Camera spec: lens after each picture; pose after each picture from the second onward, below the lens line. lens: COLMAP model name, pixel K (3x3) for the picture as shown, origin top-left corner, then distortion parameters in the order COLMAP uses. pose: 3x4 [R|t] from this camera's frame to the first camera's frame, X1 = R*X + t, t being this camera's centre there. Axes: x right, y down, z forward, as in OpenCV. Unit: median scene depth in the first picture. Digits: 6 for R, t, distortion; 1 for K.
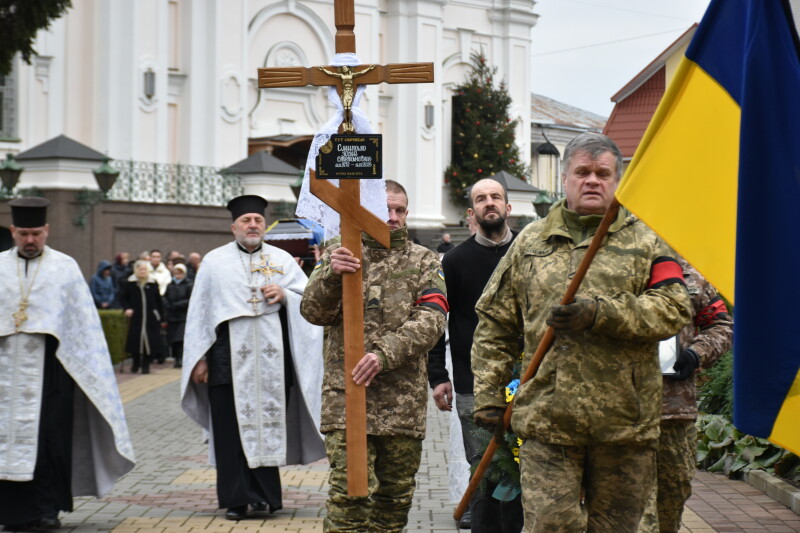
lens RADIAL K [[2290.7, 0, 400.0], [0, 2290.7, 266.5], [0, 0, 1]] dist [0.021679, 0.268776]
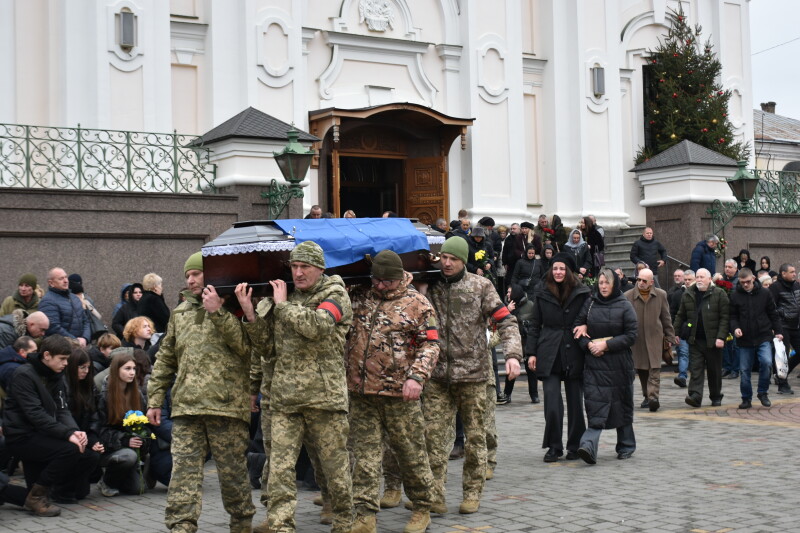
lens RADIAL K [[1324.0, 0, 400.0], [0, 1324.0, 266.5], [0, 0, 1]] dist [-0.025637, -0.066028]
pose [[0.963813, -0.039947, -0.263568, 0.059693], [0.036182, 0.999162, -0.019124, 0.001612], [0.264111, 0.008895, 0.964451, 0.531684]]
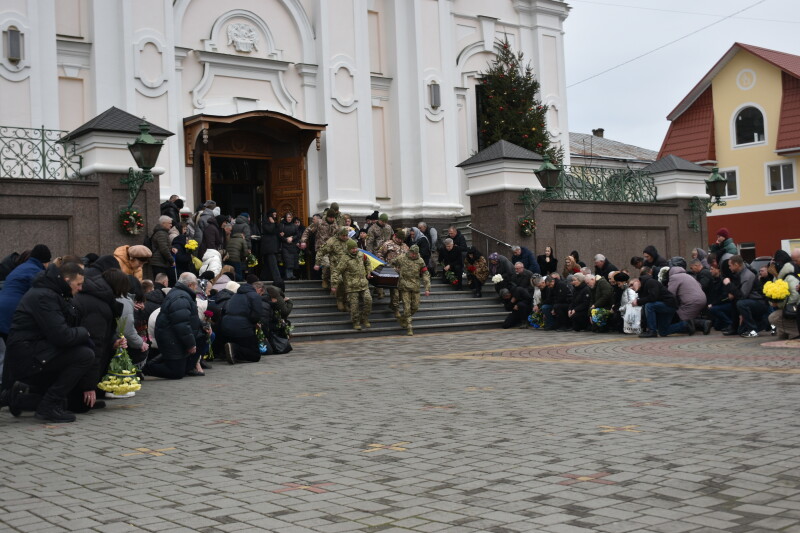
lens RADIAL K [[1026.4, 0, 400.0], [0, 1026.4, 266.5], [0, 0, 1]] dist [-0.006537, -0.043917]
pose [[0.977708, -0.059549, -0.201348, 0.074505], [0.056588, 0.998188, -0.020435, 0.010048], [0.202200, 0.008586, 0.979307, 0.563809]]
